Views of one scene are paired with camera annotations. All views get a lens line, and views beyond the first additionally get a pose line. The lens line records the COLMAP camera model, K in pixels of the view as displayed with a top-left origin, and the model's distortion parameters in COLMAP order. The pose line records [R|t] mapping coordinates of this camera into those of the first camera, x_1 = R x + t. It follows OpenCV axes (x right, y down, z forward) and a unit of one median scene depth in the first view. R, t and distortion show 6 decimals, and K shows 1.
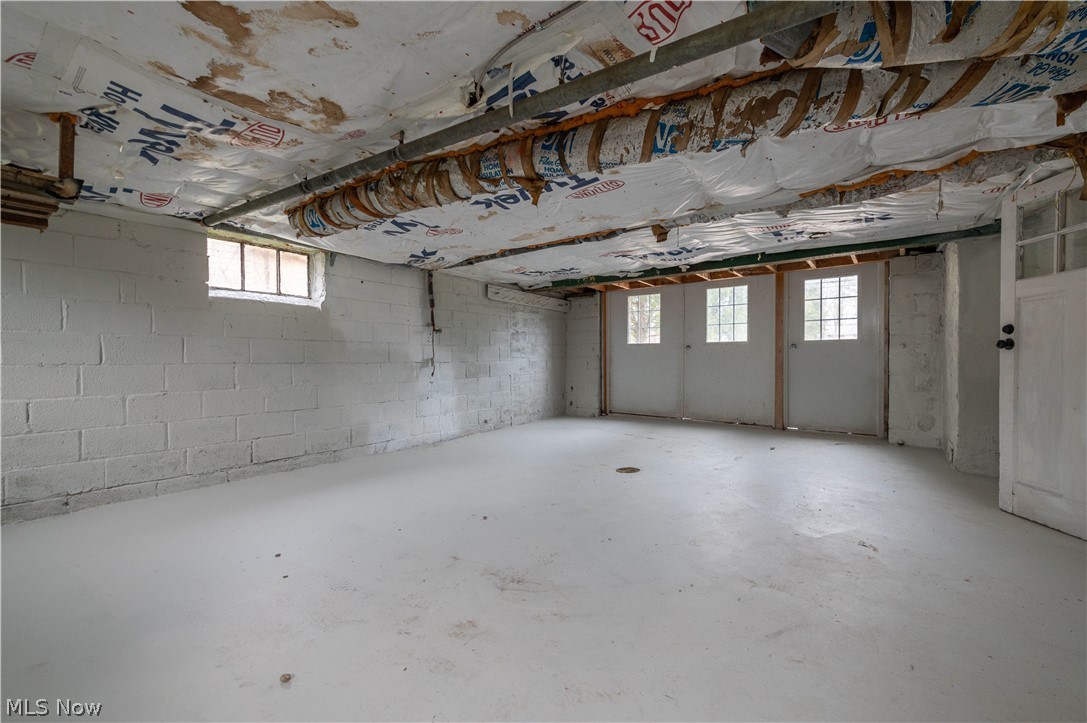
lens RADIAL K [[478.5, 0, 543.5], [0, 478.5, 361.5], [0, 0, 1]] dist [0.023800, -0.000016]
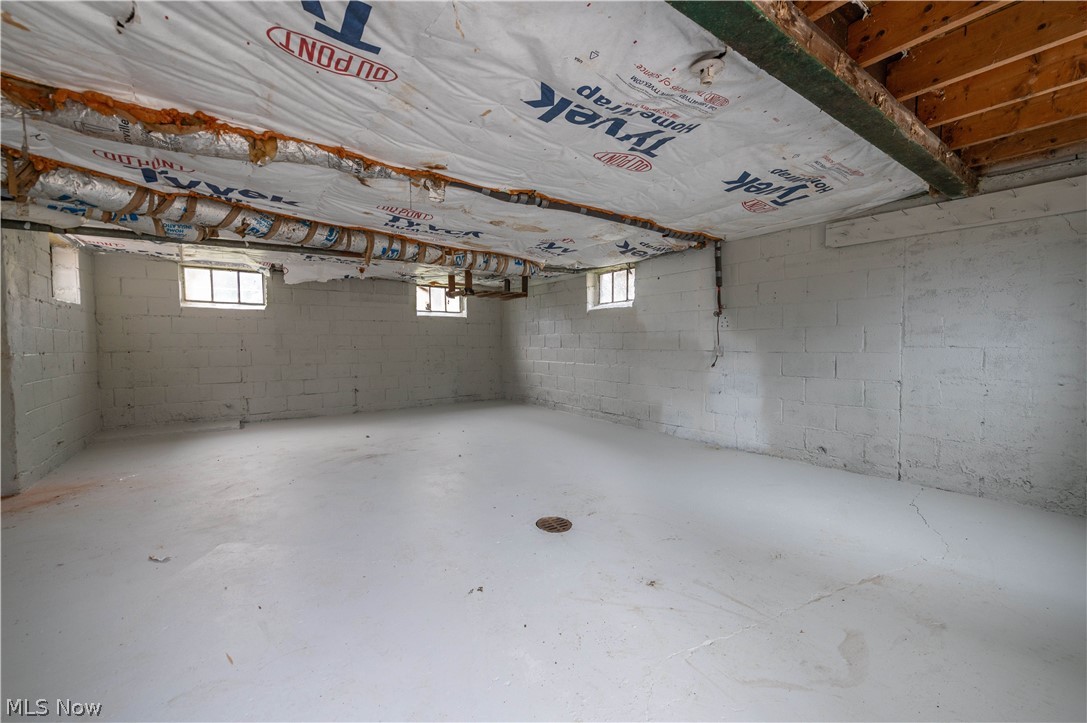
lens RADIAL K [[429.8, 0, 556.8], [0, 429.8, 363.5], [0, 0, 1]] dist [0.019748, -0.007689]
pose [[-0.316161, 0.049253, -0.947426, 0.632120], [-0.003173, 0.998591, 0.052972, -0.017864], [0.948700, 0.019754, -0.315560, 1.042283]]
